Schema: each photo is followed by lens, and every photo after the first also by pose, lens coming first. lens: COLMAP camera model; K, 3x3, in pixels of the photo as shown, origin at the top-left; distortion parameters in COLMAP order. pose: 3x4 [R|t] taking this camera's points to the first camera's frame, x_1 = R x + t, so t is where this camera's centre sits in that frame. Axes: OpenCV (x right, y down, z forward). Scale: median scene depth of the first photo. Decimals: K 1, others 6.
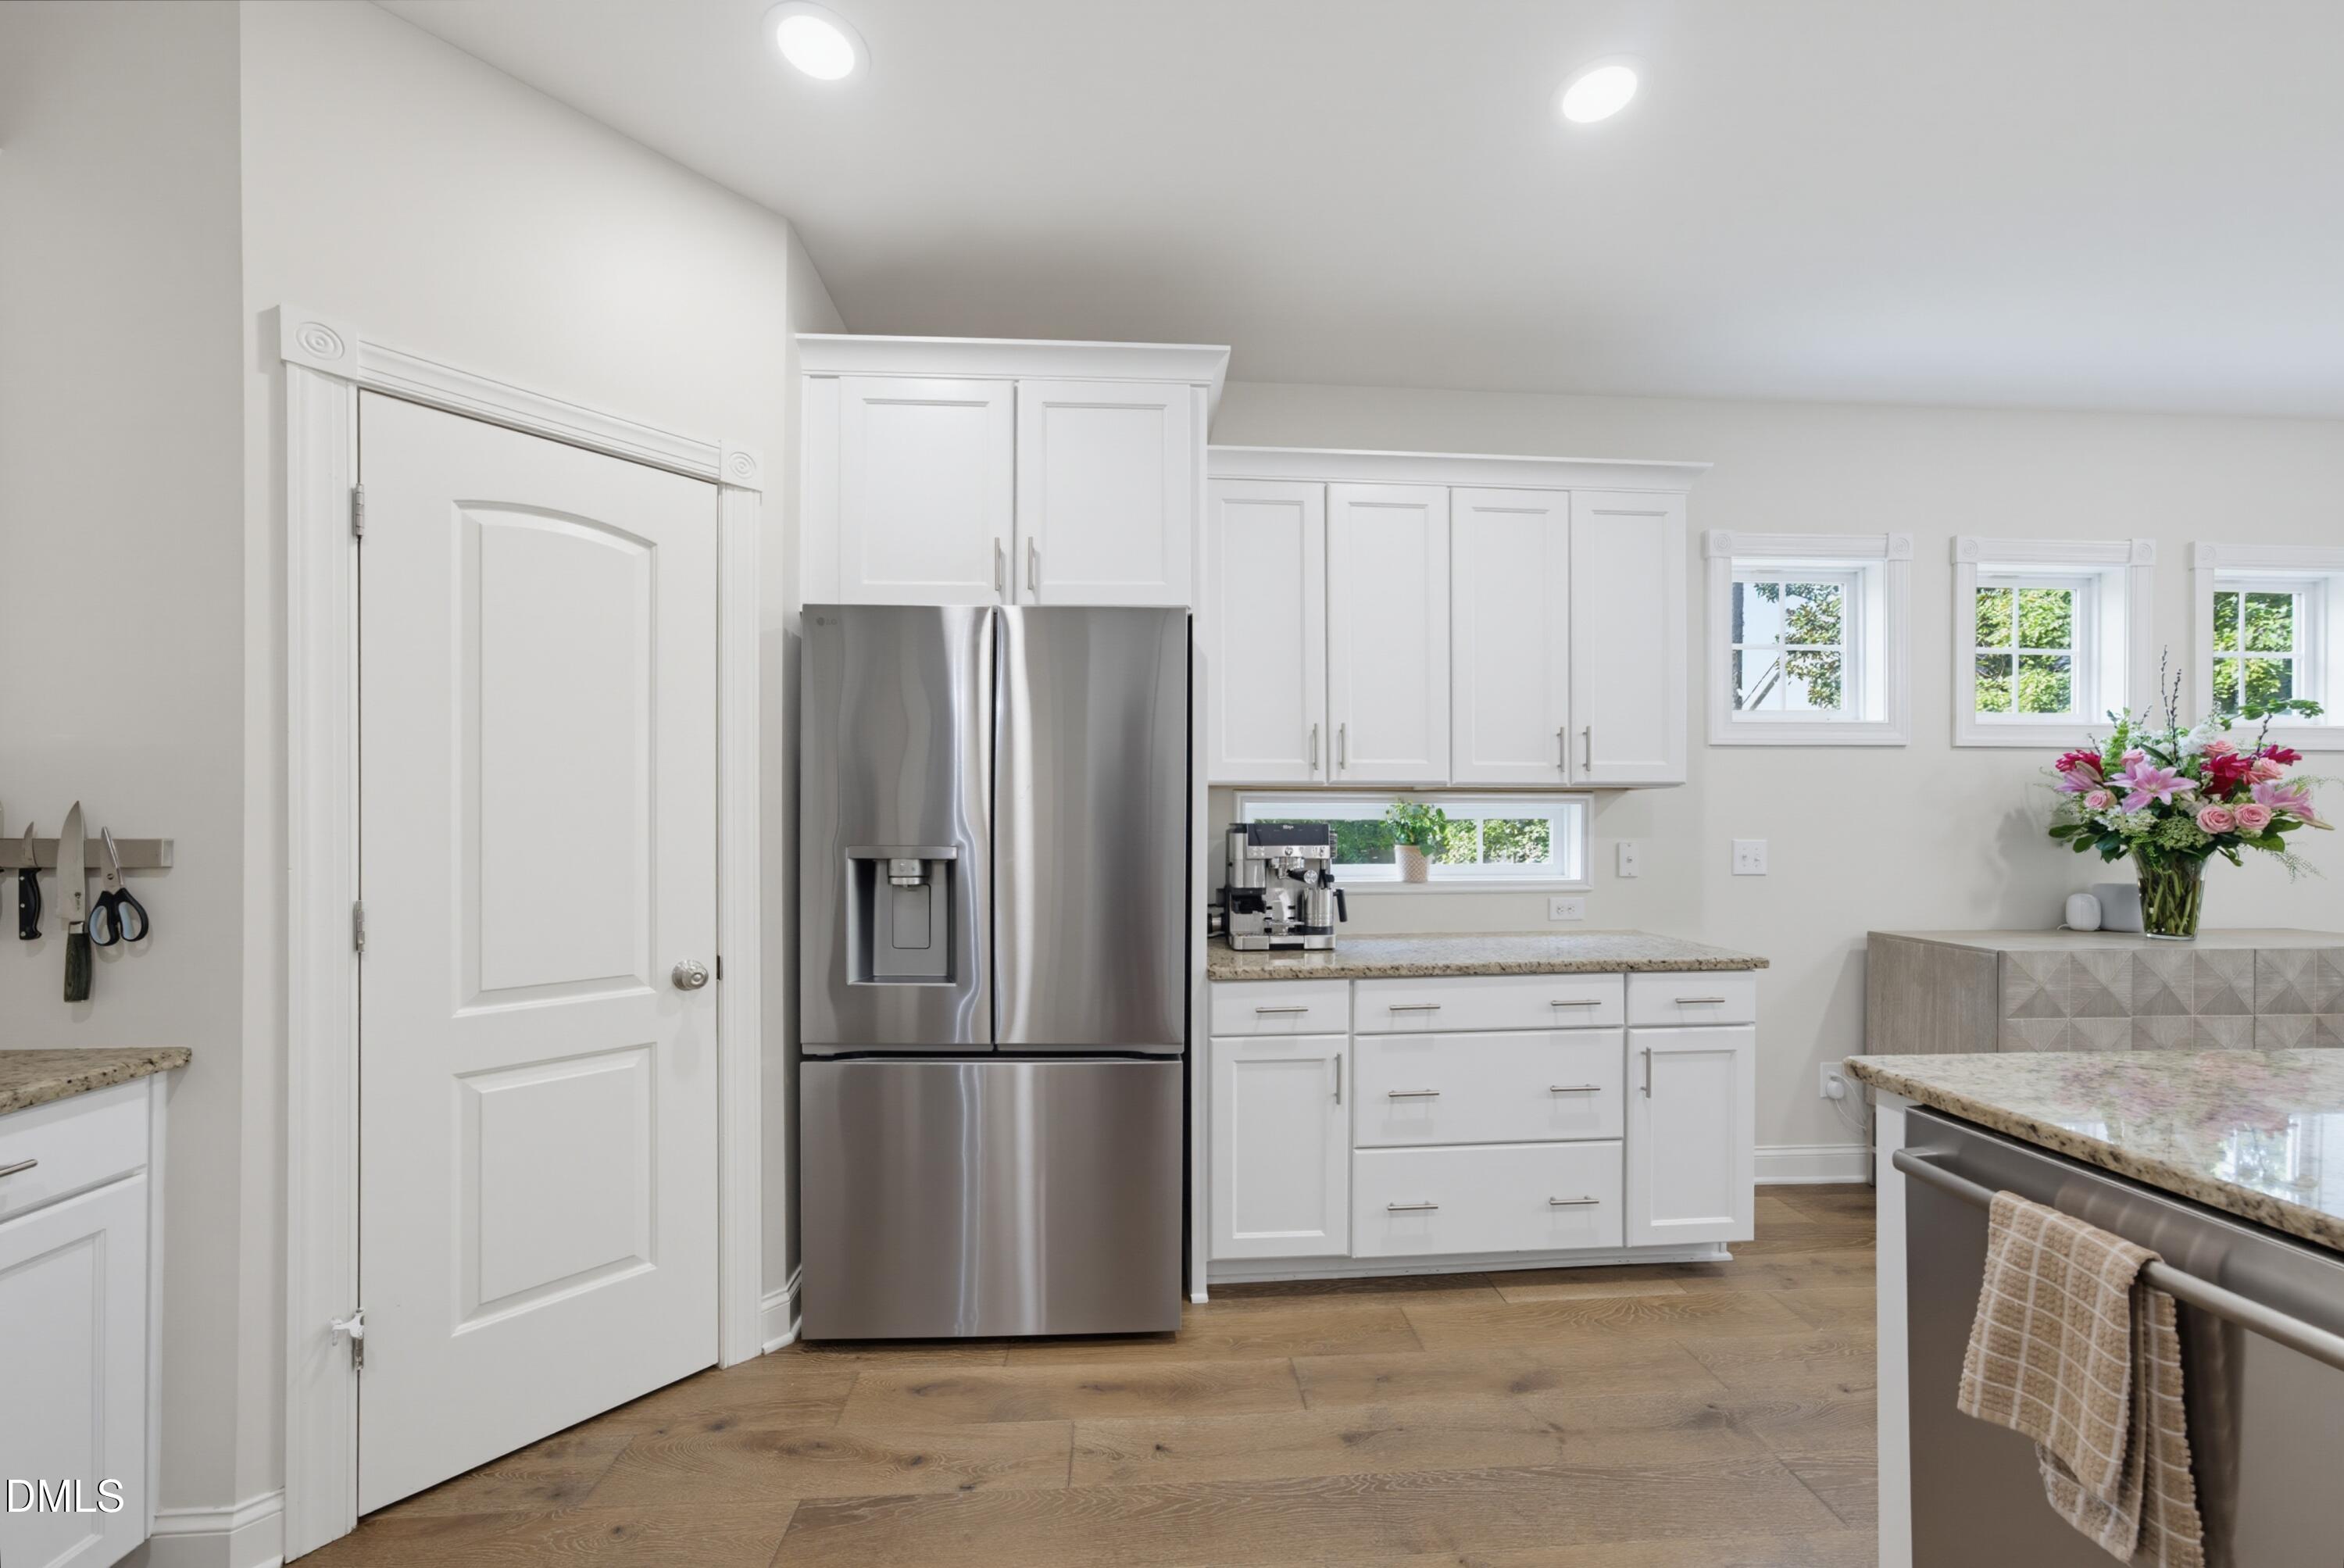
lens RADIAL K [[912.4, 0, 1179.1], [0, 912.4, 821.8], [0, 0, 1]] dist [-0.017416, 0.010206]
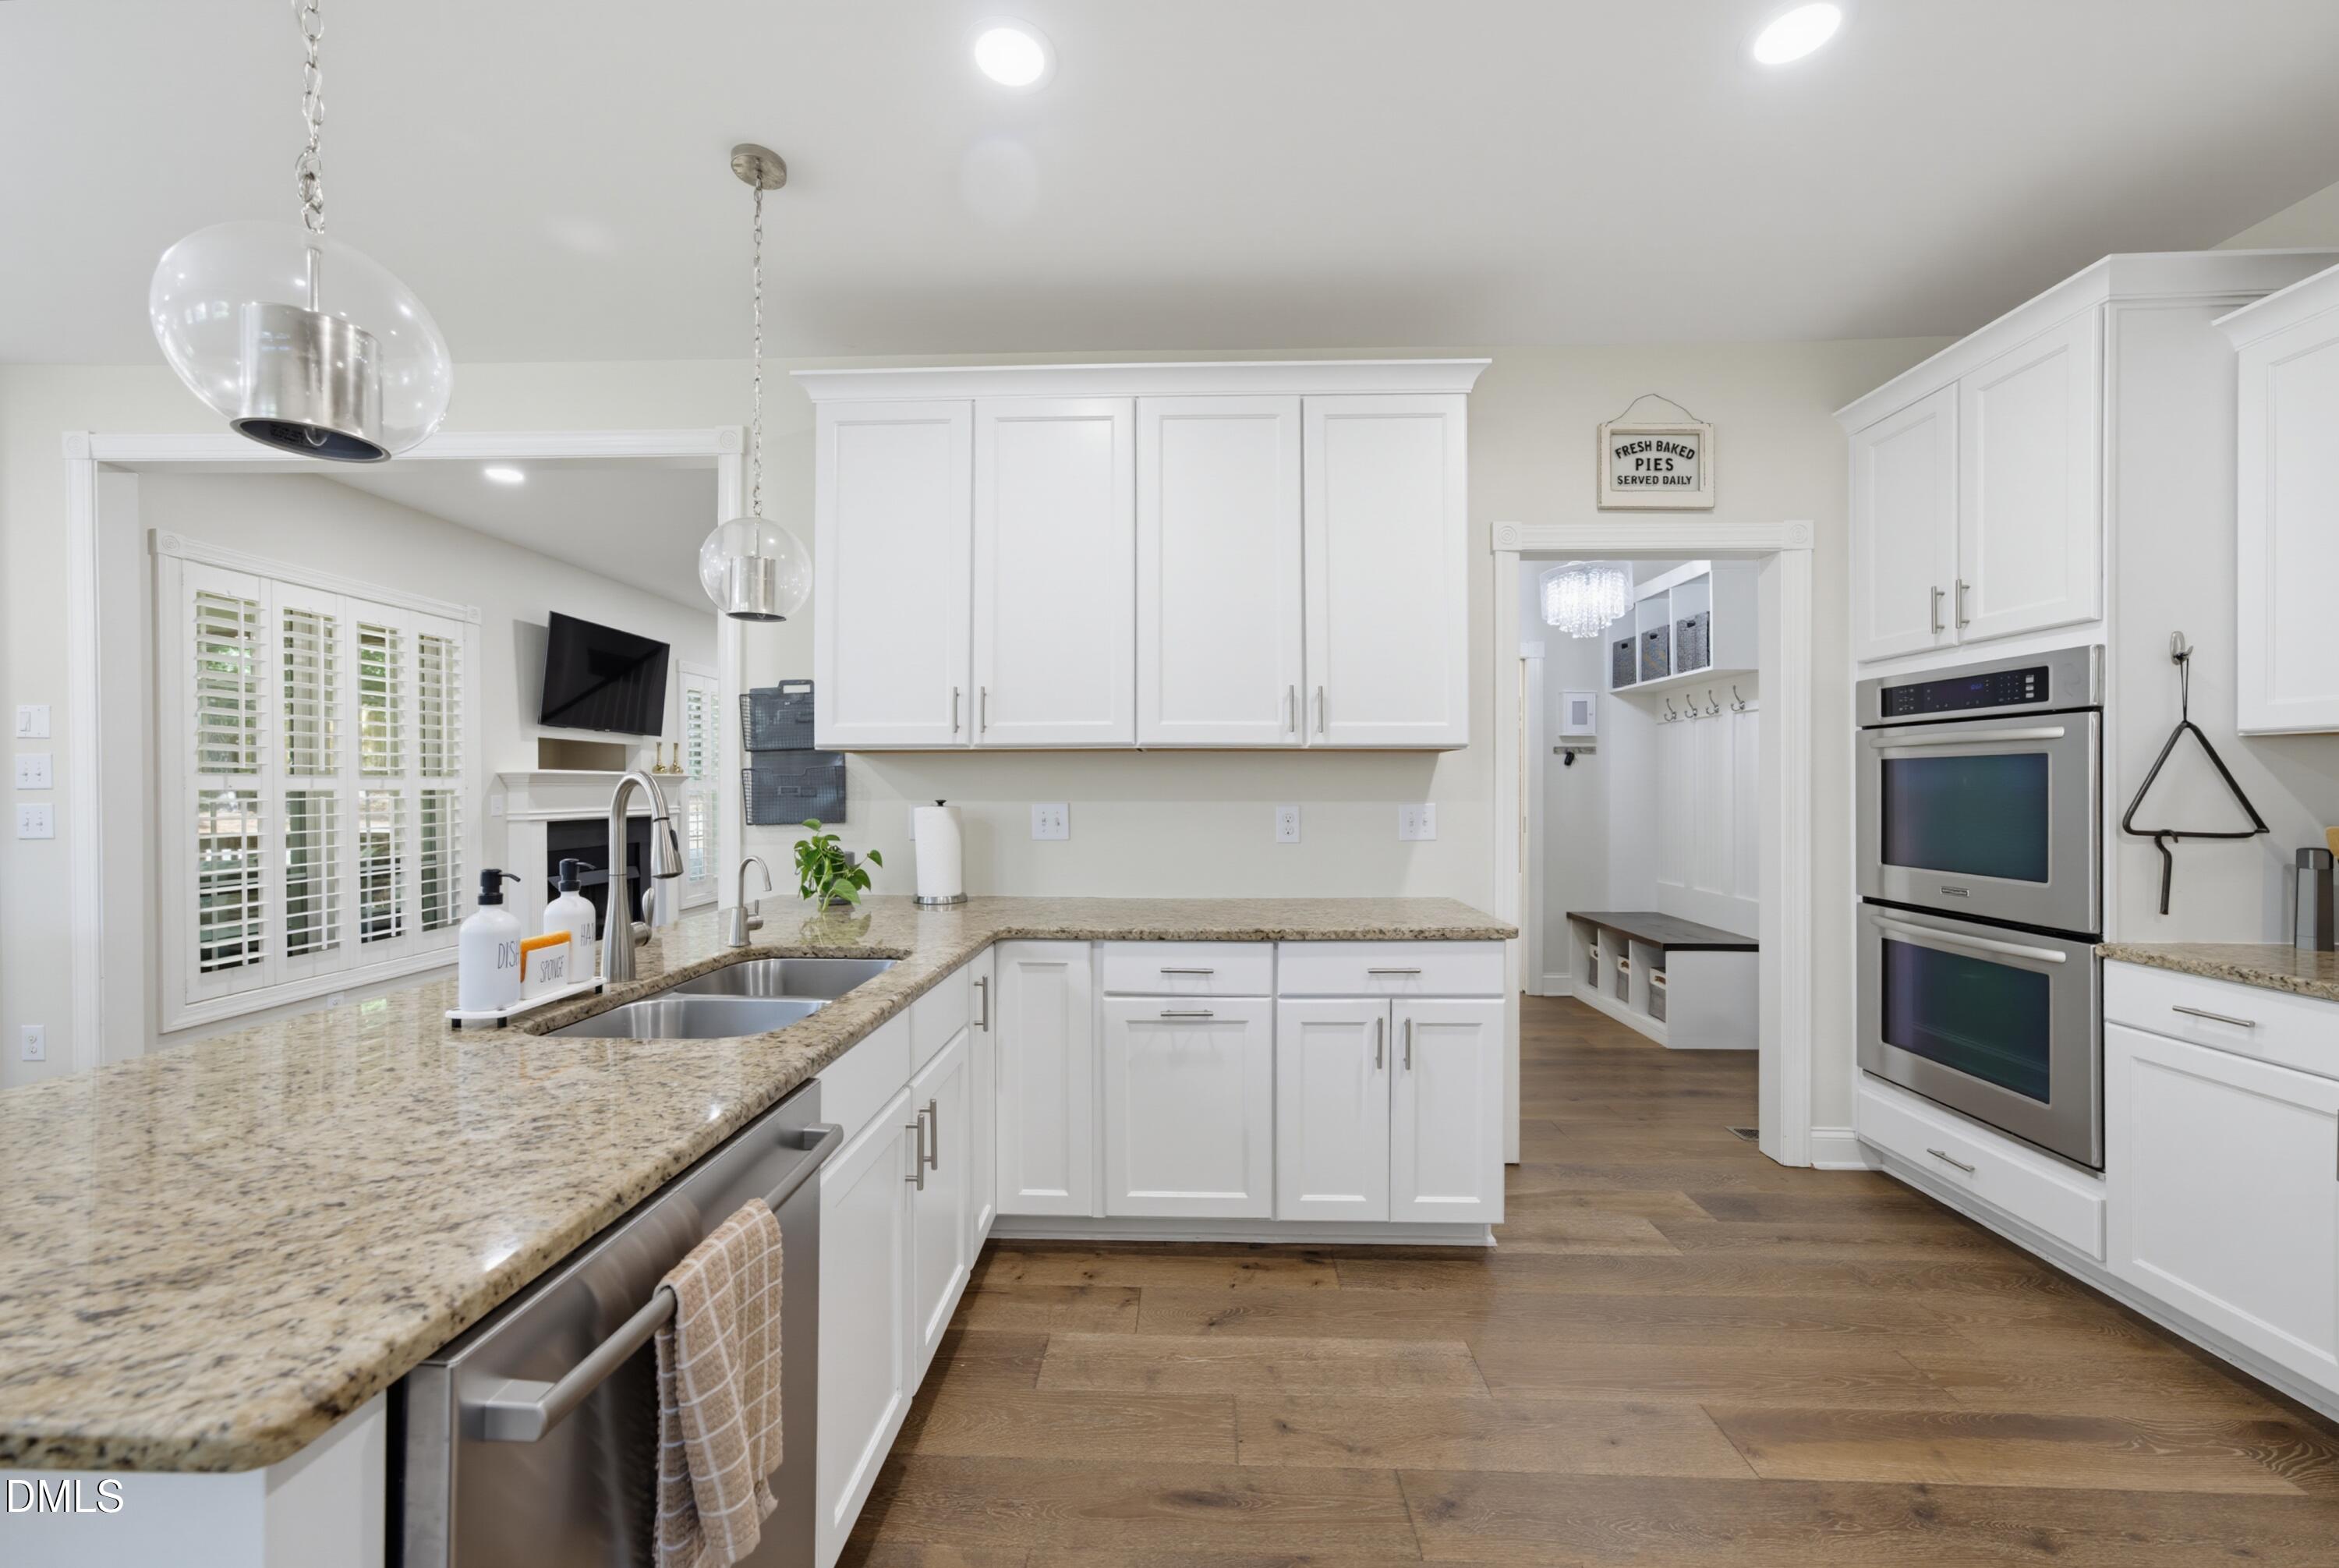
lens RADIAL K [[910.6, 0, 1175.4], [0, 910.6, 784.9], [0, 0, 1]] dist [-0.017416, 0.010206]
pose [[0.994502, 0.005118, -0.104589, 0.368331], [-0.004533, 0.999973, 0.005833, -0.005921], [0.104616, -0.005327, 0.994498, 0.011631]]
